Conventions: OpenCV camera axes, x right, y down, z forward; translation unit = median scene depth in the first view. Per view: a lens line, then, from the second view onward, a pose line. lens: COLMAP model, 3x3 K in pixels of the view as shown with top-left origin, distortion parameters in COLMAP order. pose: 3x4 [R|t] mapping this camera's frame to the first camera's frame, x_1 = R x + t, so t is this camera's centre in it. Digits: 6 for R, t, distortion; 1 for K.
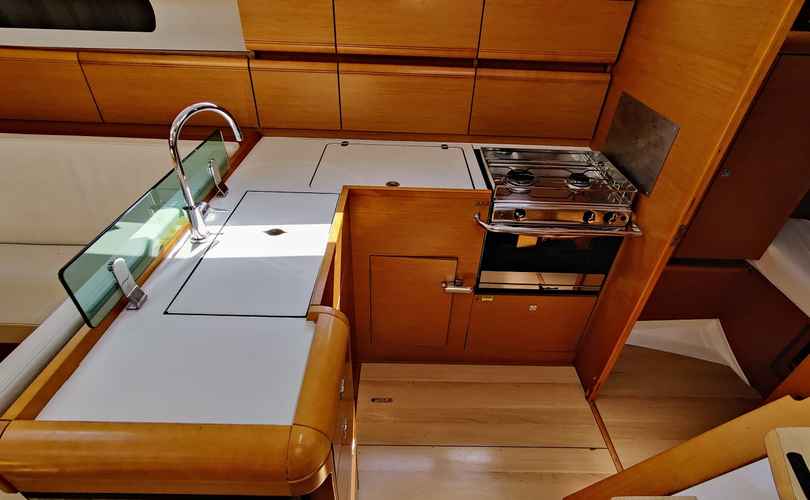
lens RADIAL K [[401.6, 0, 409.0], [0, 401.6, 243.7], [0, 0, 1]] dist [0.002365, -0.000020]
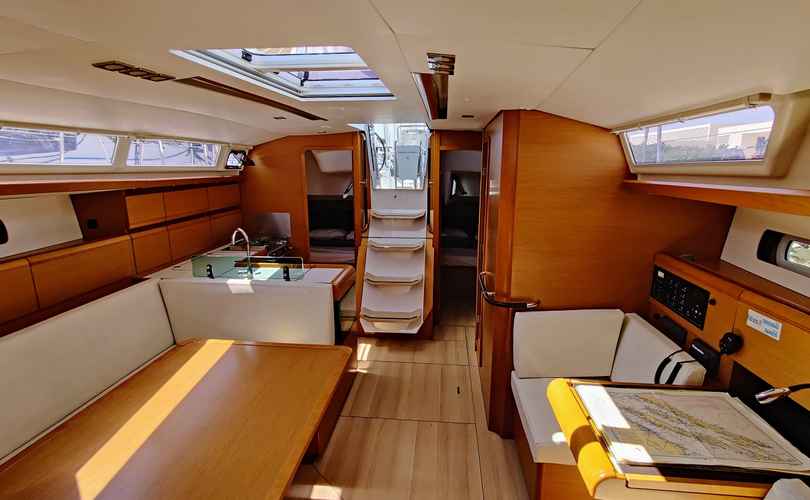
lens RADIAL K [[401.6, 0, 407.0], [0, 401.6, 249.5], [0, 0, 1]] dist [0.002365, -0.000020]
pose [[0.099800, -0.248138, 0.963570, -2.053230], [0.574772, 0.804867, 0.147738, 0.008493], [-0.812205, 0.539089, 0.222948, -0.299586]]
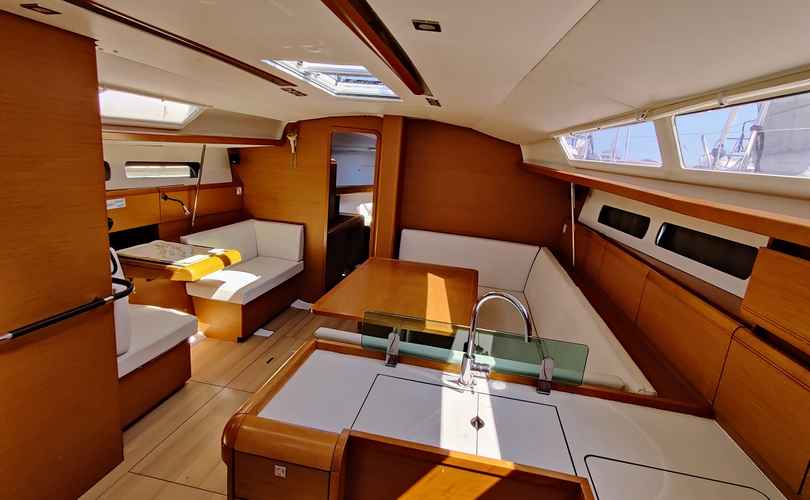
lens RADIAL K [[401.6, 0, 405.7], [0, 401.6, 250.4], [0, 0, 1]] dist [0.002365, -0.000020]
pose [[-0.183589, 0.177639, -0.966819, 0.461559], [-0.641119, 0.723925, 0.254752, -0.377315], [0.745159, 0.666616, -0.019017, 0.477814]]
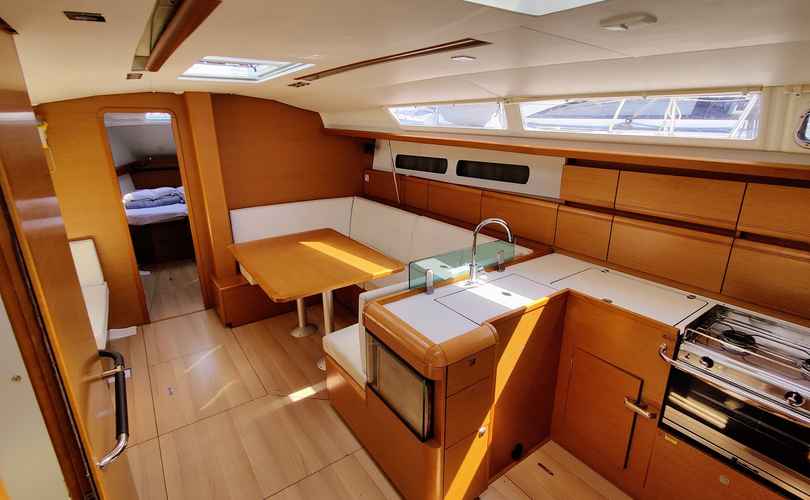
lens RADIAL K [[401.6, 0, 405.7], [0, 401.6, 245.5], [0, 0, 1]] dist [0.002365, -0.000020]
pose [[0.571474, 0.210462, -0.793173, 0.585337], [-0.450633, 0.888263, -0.088984, 0.105704], [0.685819, 0.408282, 0.602461, -0.327725]]
